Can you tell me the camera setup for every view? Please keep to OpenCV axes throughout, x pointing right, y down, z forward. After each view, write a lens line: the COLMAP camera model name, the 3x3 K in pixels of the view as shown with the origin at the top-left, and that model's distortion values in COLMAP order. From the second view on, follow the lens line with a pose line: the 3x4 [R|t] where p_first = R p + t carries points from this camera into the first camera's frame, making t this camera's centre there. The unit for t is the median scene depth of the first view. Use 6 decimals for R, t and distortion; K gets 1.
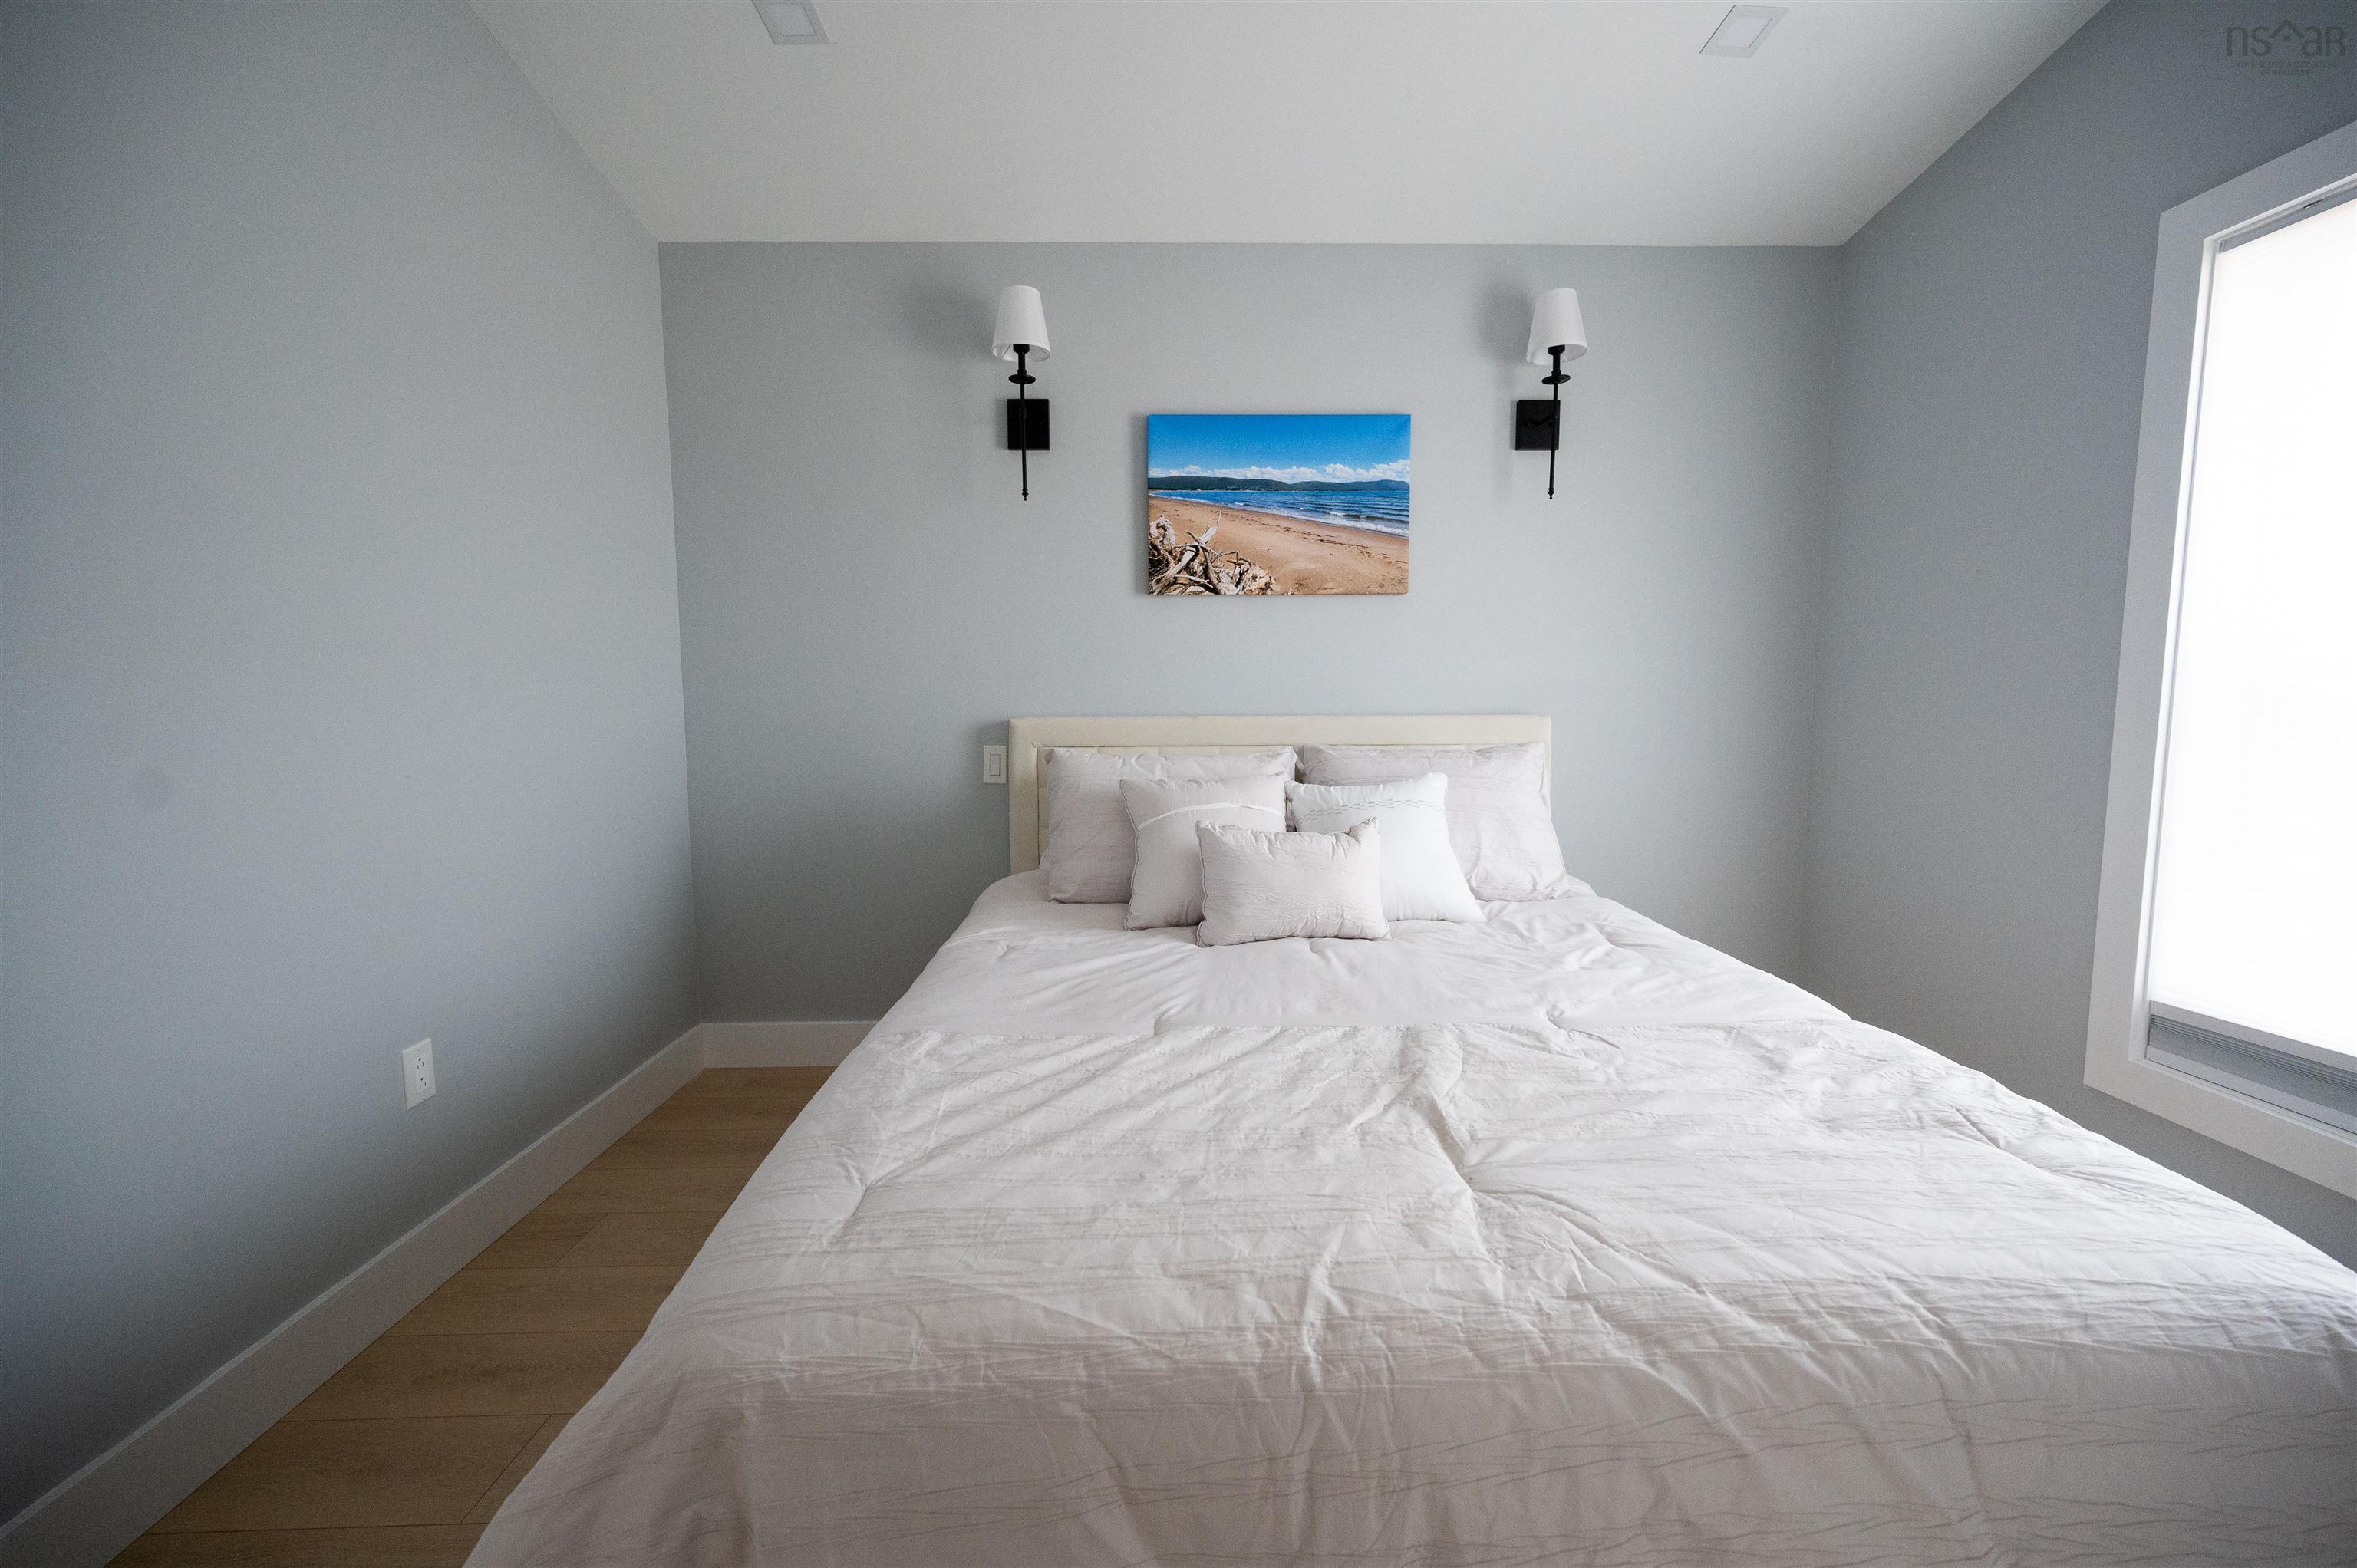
lens RADIAL K [[942.1, 0, 1176.6], [0, 942.1, 777.2], [0, 0, 1]] dist [-0.000856, -0.000063]
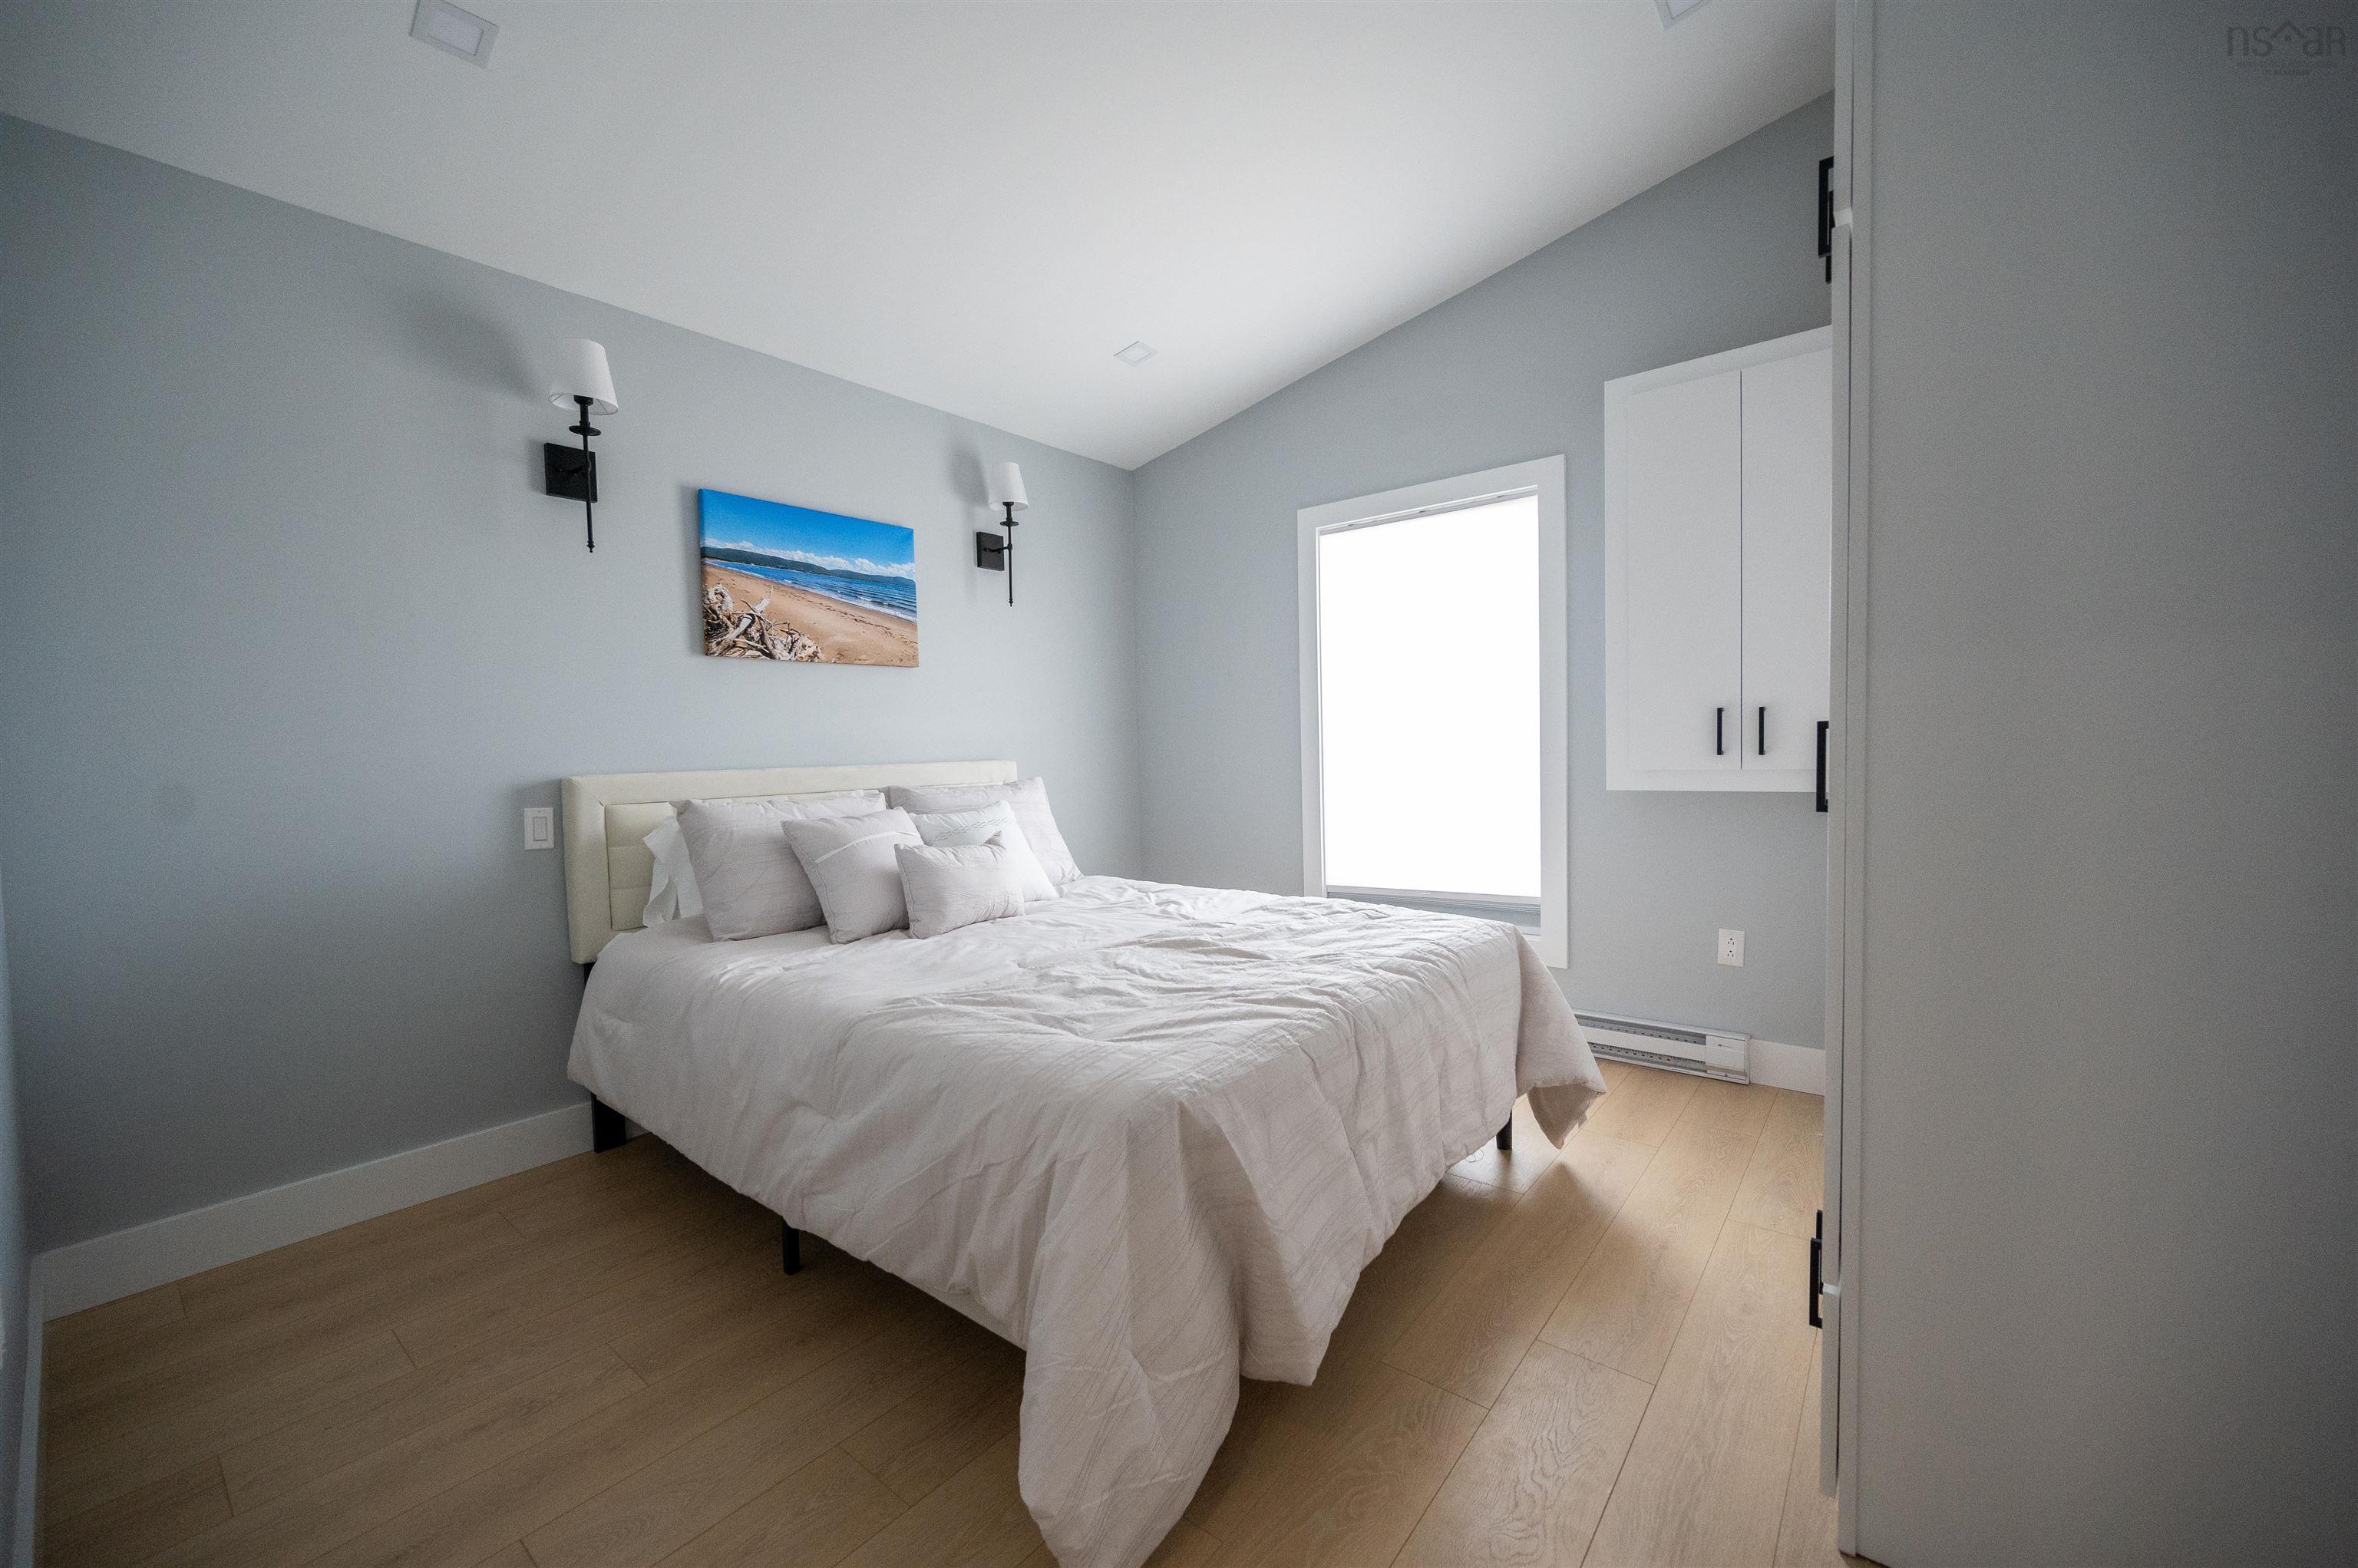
lens RADIAL K [[920.2, 0, 1179.0], [0, 920.2, 784.0], [0, 0, 1]] dist [0.000382, -0.000172]
pose [[0.647067, -0.044294, 0.761145, -0.484178], [0.090781, 0.995685, -0.019232, 0.017971], [-0.757009, 0.081542, 0.648297, -0.058431]]
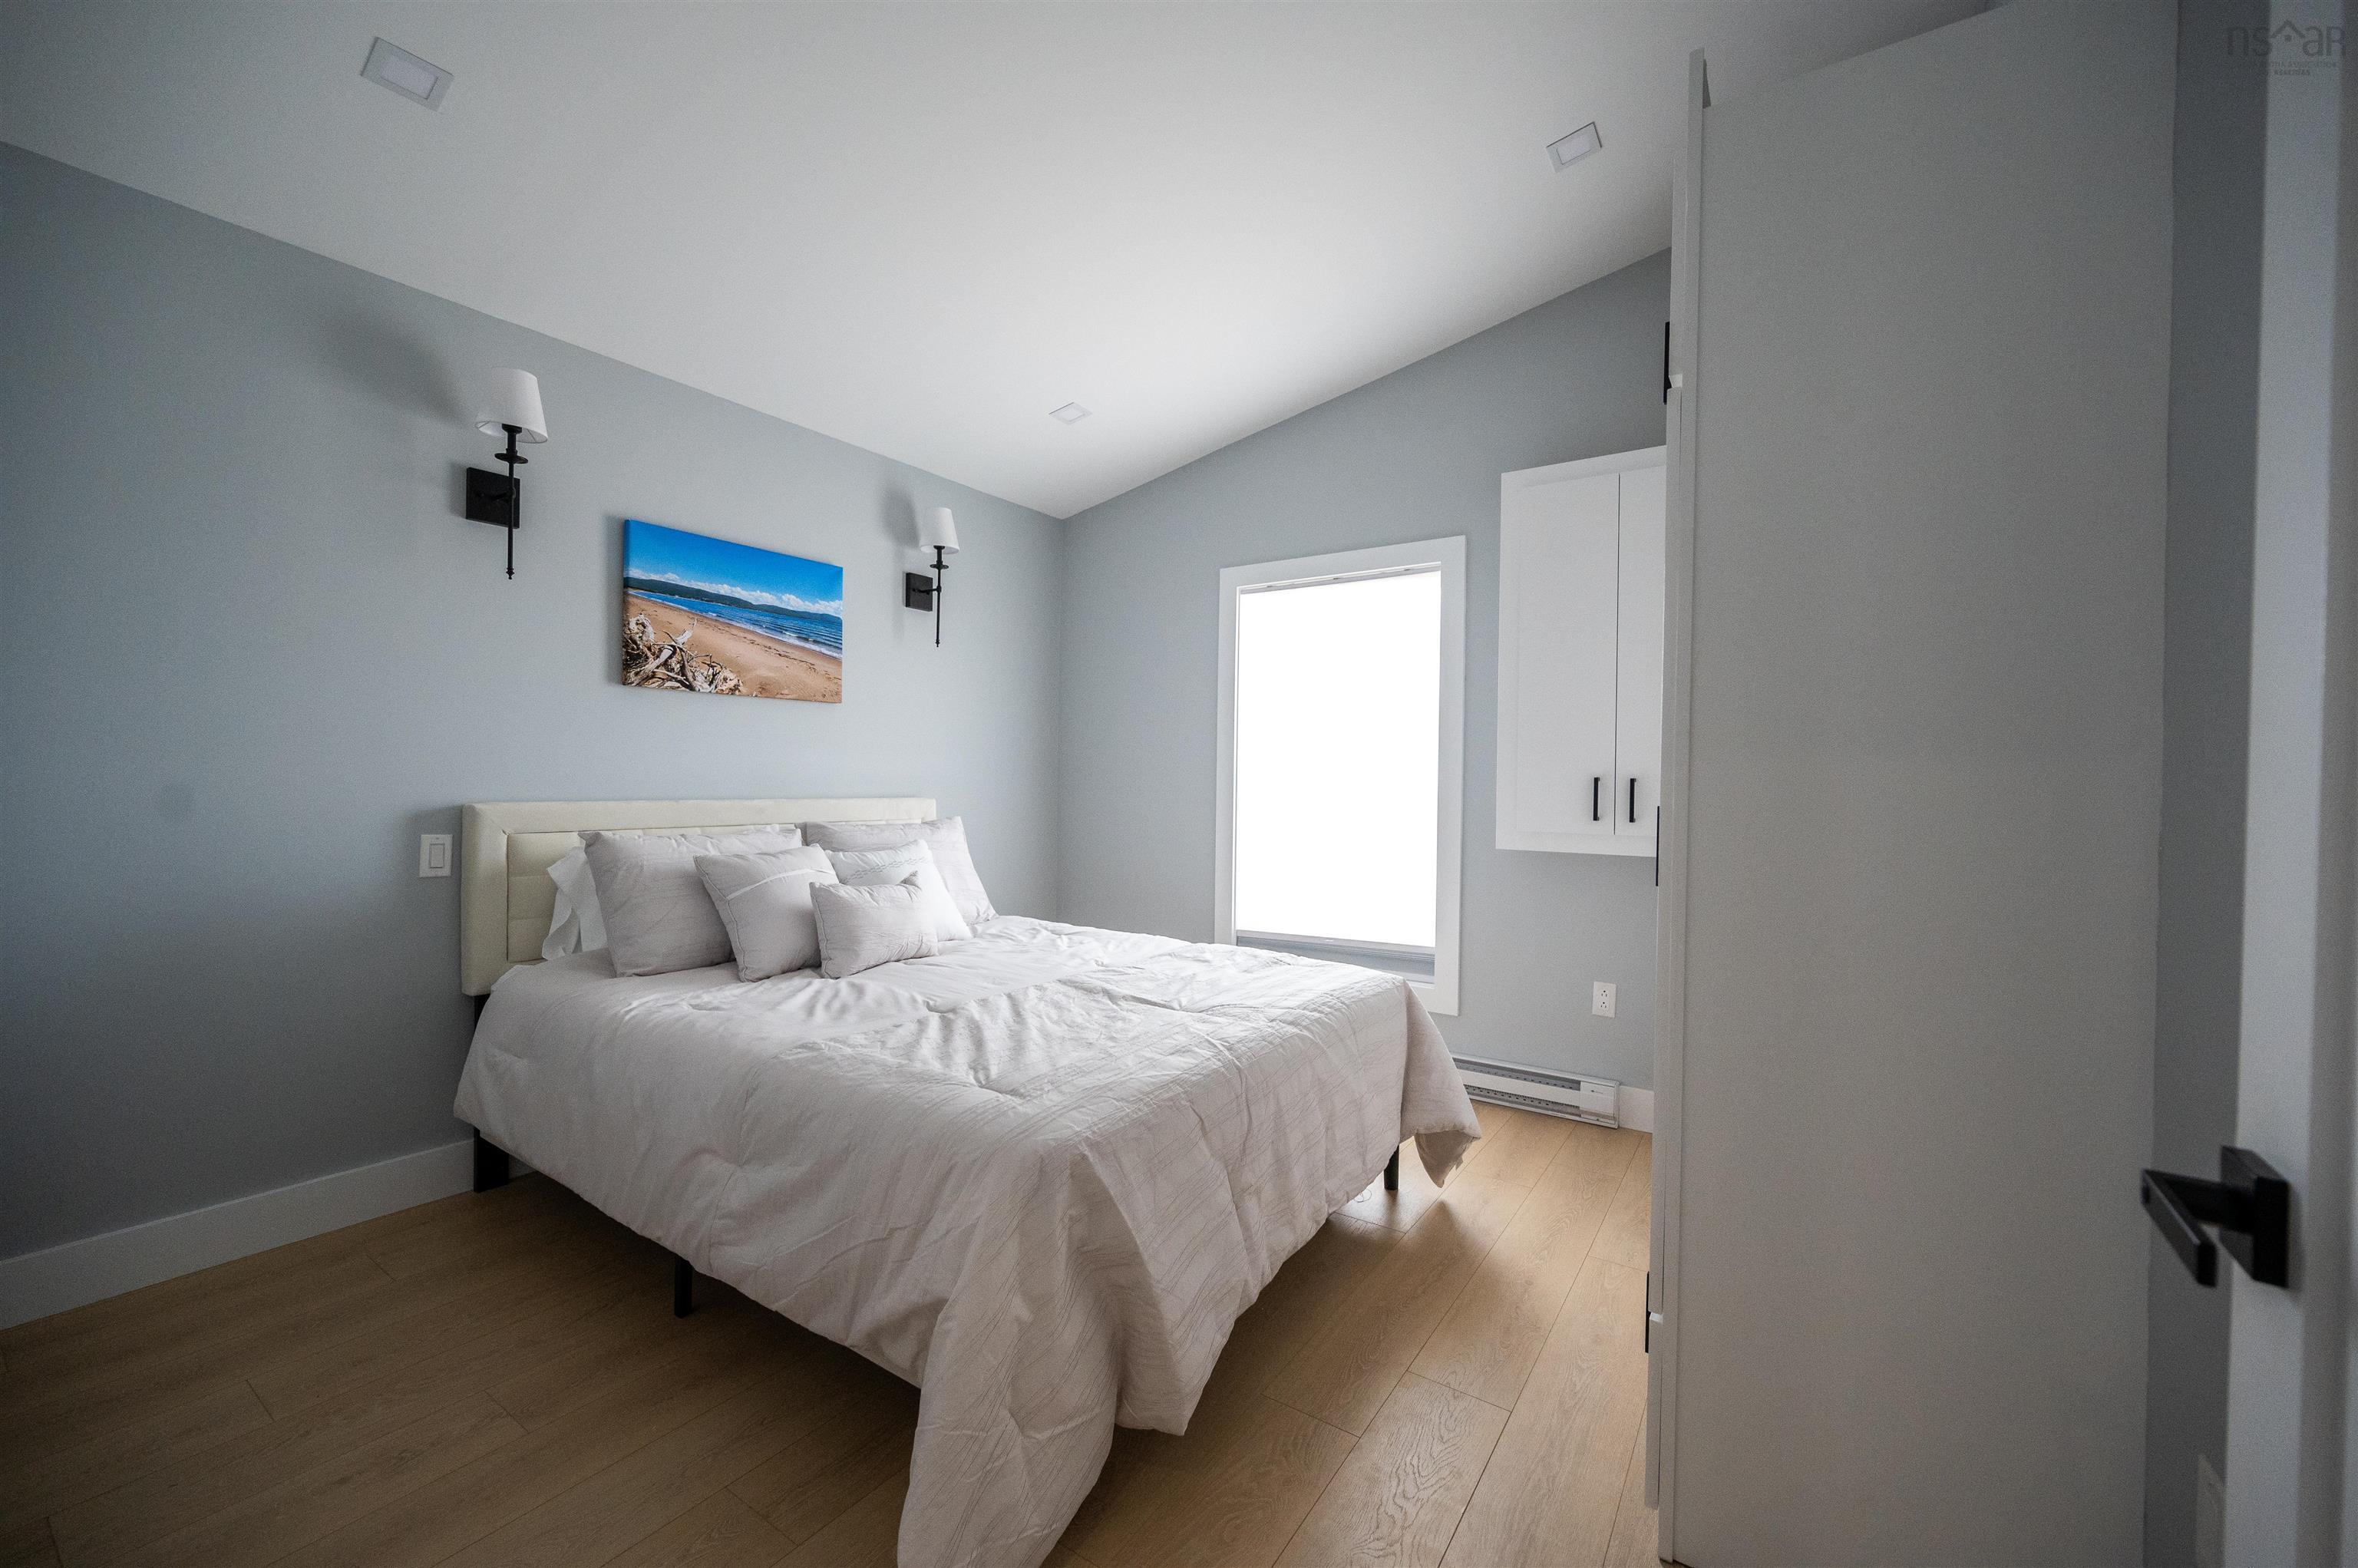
lens RADIAL K [[917.5, 0, 1179.0], [0, 917.5, 784.0], [0, 0, 1]] dist [-0.000776, -0.000370]
pose [[0.581166, 0.007509, 0.813751, -0.507289], [0.057820, 0.997049, -0.050494, 0.003978], [-0.811729, 0.076397, 0.579017, -0.087307]]
